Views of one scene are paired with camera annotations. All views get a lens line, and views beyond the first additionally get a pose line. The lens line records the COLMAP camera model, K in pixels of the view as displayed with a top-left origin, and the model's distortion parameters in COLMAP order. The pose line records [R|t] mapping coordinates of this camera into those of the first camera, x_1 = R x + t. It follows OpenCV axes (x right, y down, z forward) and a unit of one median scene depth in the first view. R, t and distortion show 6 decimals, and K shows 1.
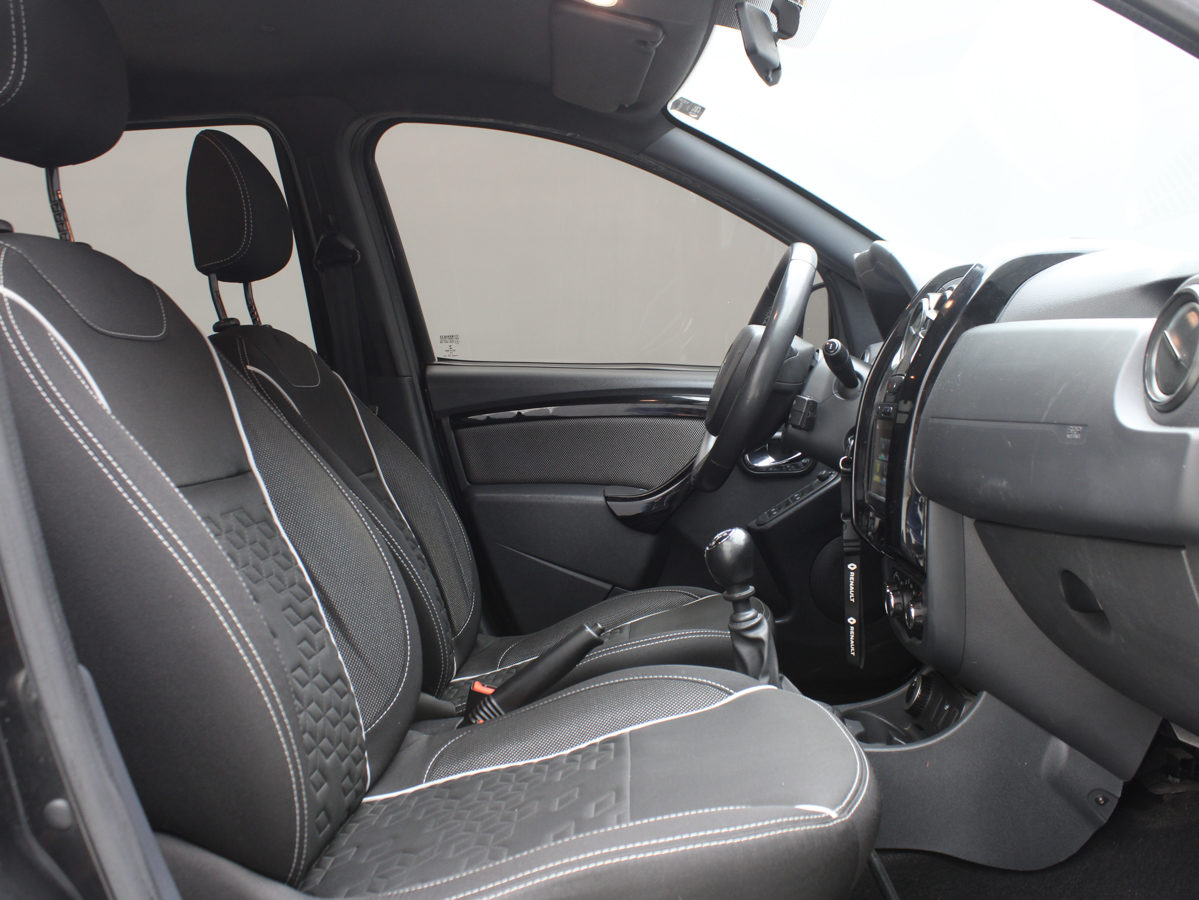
lens RADIAL K [[1233.9, 0, 599.5], [0, 1233.9, 450.0], [0, 0, 1]] dist [-0.166034, 0.182650]
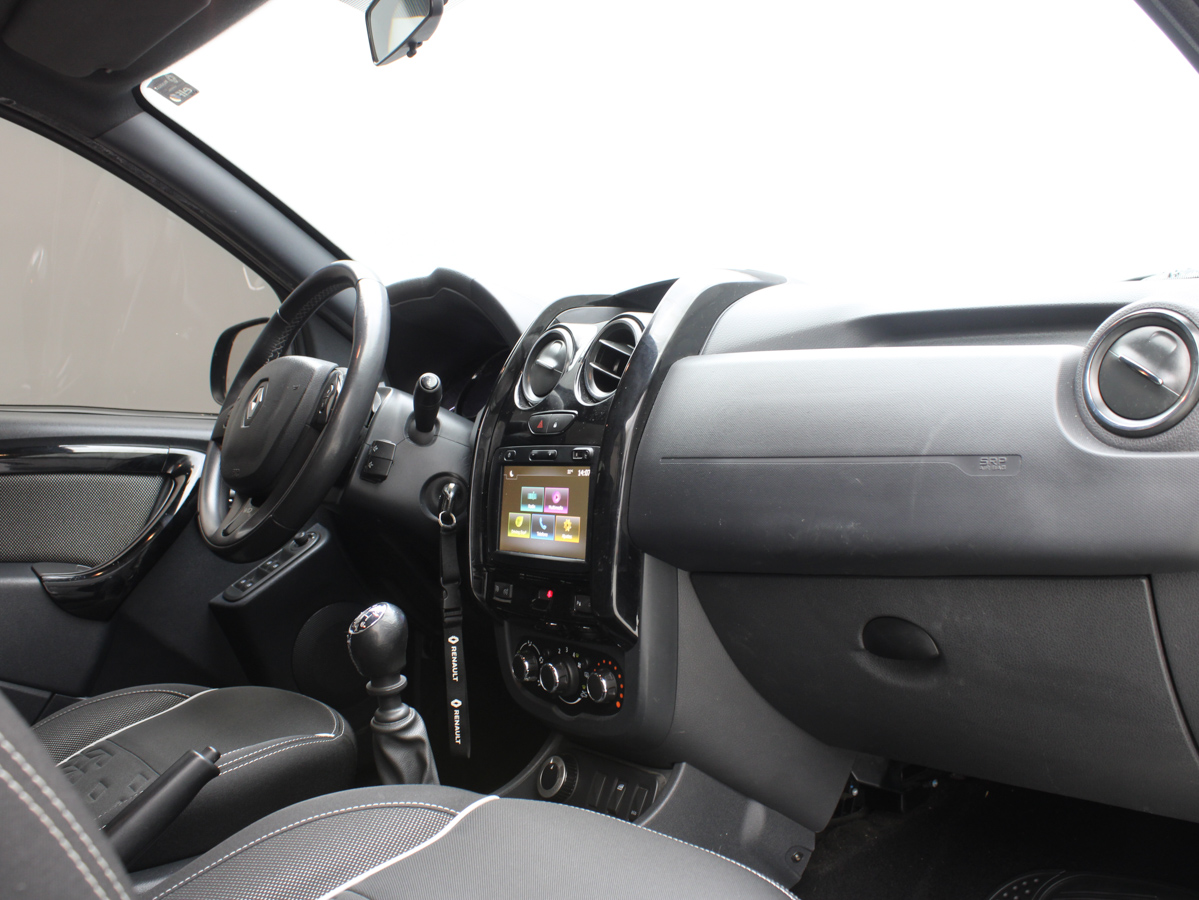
lens RADIAL K [[1233.9, 0, 599.5], [0, 1233.9, 450.0], [0, 0, 1]] dist [-0.166034, 0.182650]
pose [[0.786308, -0.005304, 0.617812, -0.242032], [0.037002, 0.998572, -0.038521, -0.000098], [-0.616726, 0.053150, 0.785382, 0.259929]]
